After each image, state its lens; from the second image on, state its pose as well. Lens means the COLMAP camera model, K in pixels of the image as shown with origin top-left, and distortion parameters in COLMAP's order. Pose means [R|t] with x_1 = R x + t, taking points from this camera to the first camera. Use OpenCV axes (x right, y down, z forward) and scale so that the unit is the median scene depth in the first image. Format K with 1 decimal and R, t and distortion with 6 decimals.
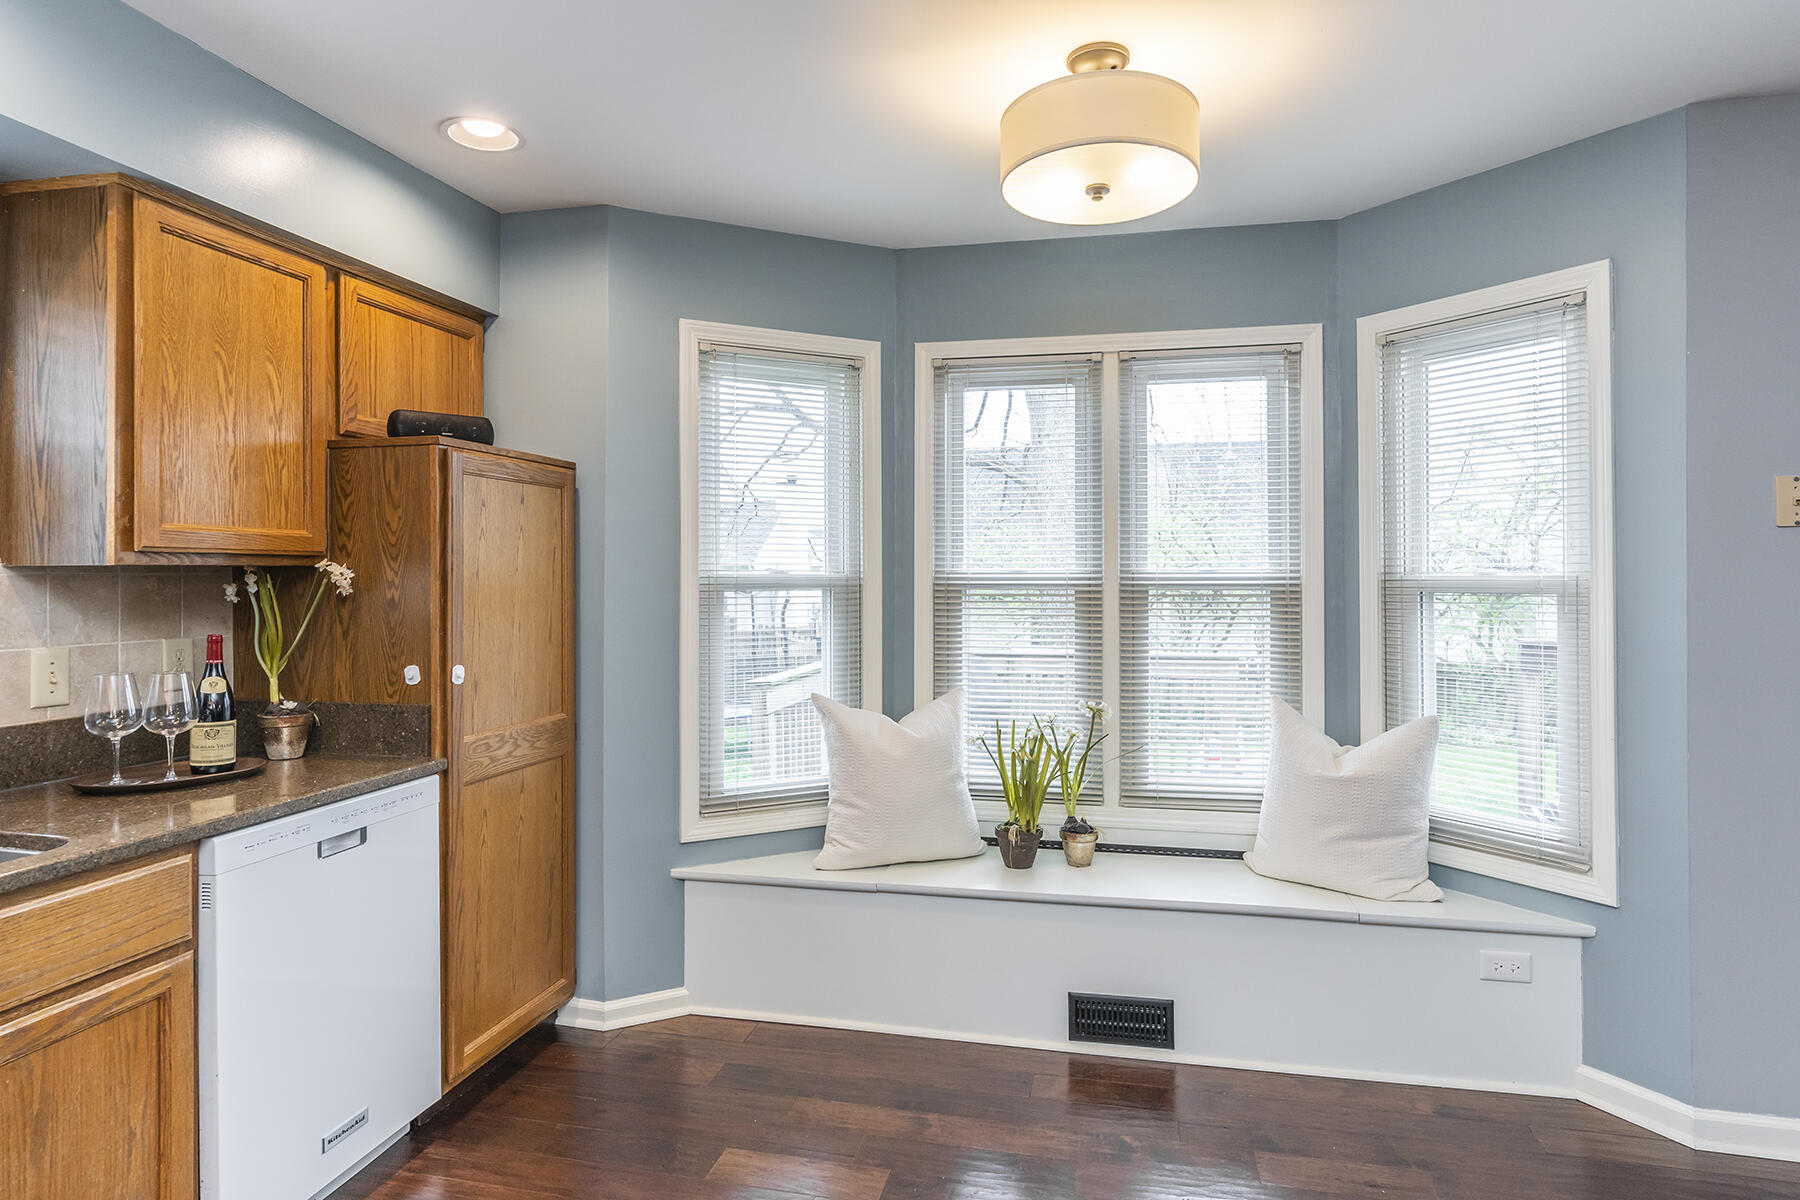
lens RADIAL K [[1017.5, 0, 899.3], [0, 1017.5, 583.6], [0, 0, 1]] dist [0.009419, 0.000954]
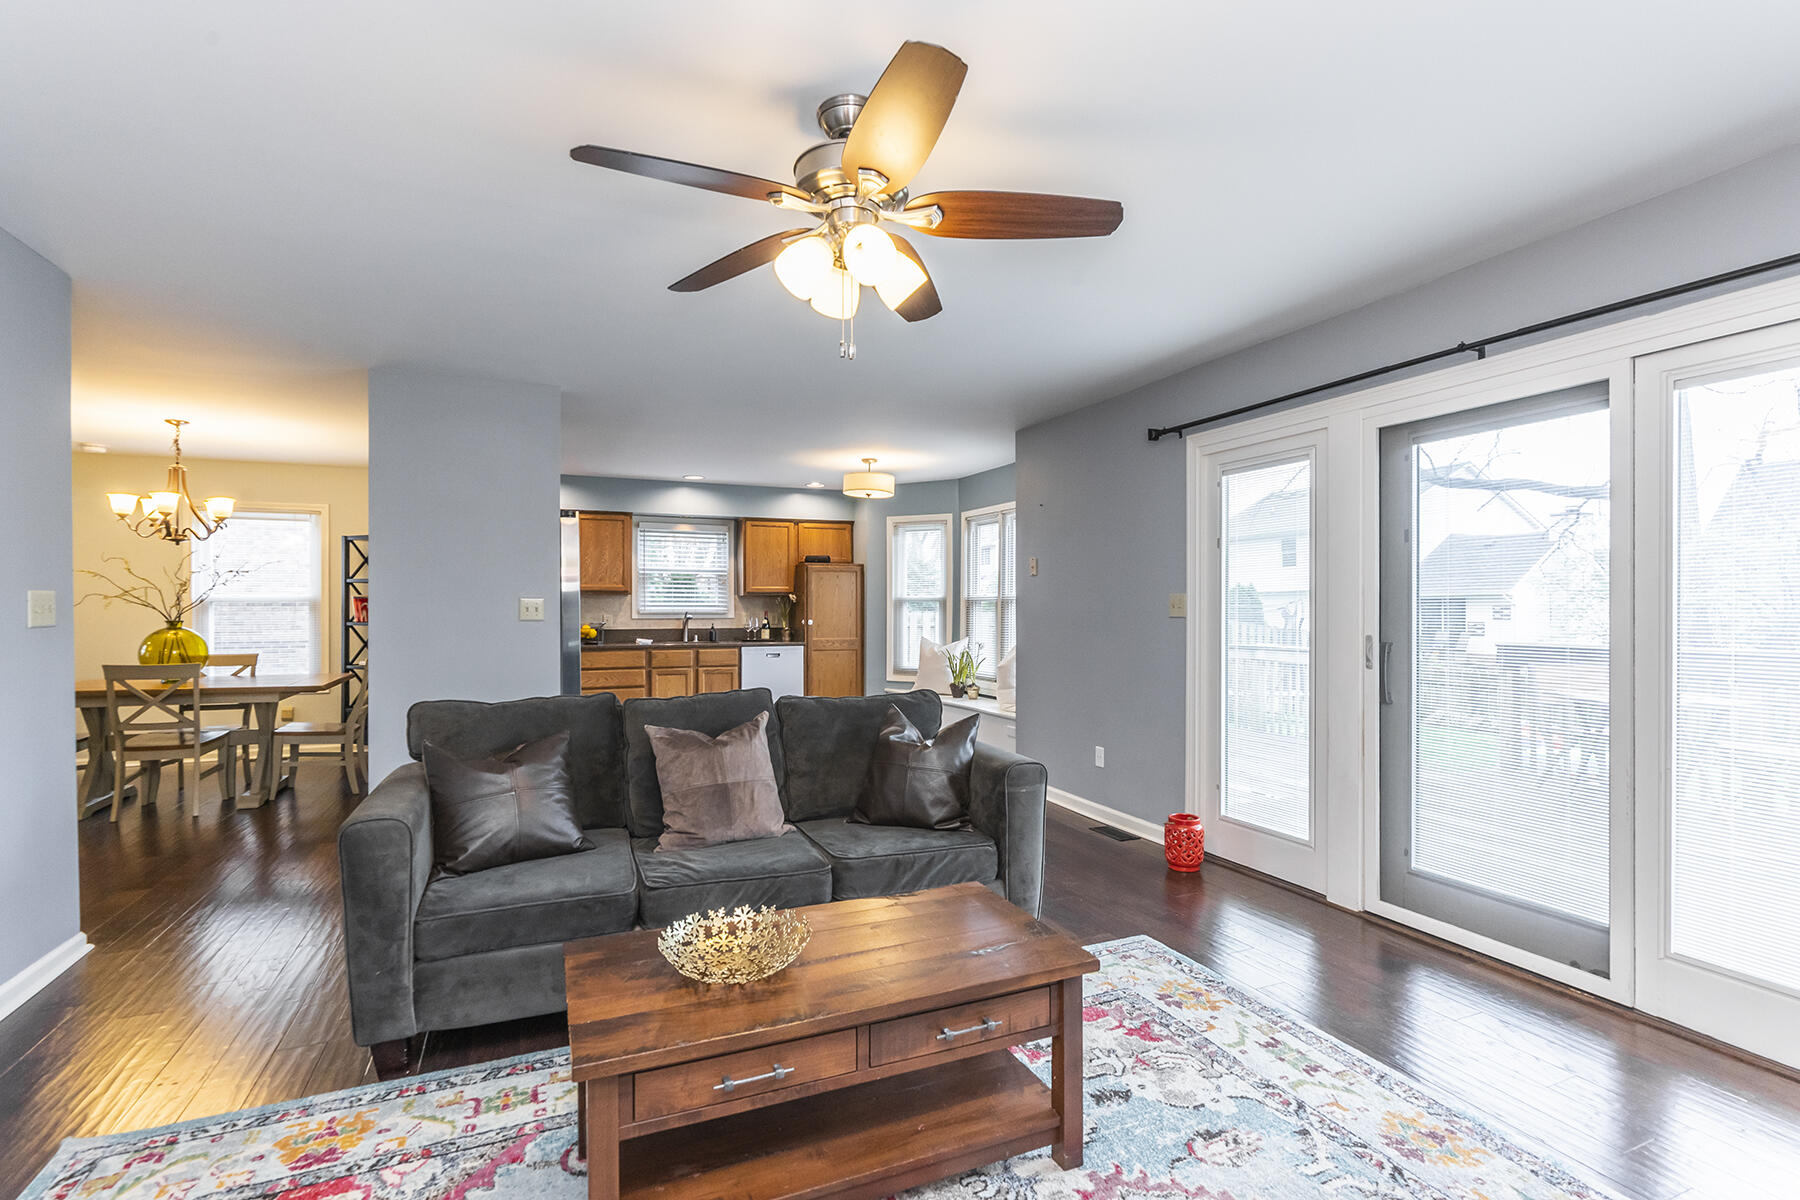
lens RADIAL K [[819.4, 0, 896.6], [0, 819.4, 606.0], [0, 0, 1]] dist [-0.000663, -0.000010]
pose [[0.600228, -0.000475, -0.799829, 2.328729], [-0.006110, 0.999968, -0.005179, 0.041198], [0.799805, 0.007995, 0.600206, -0.651859]]
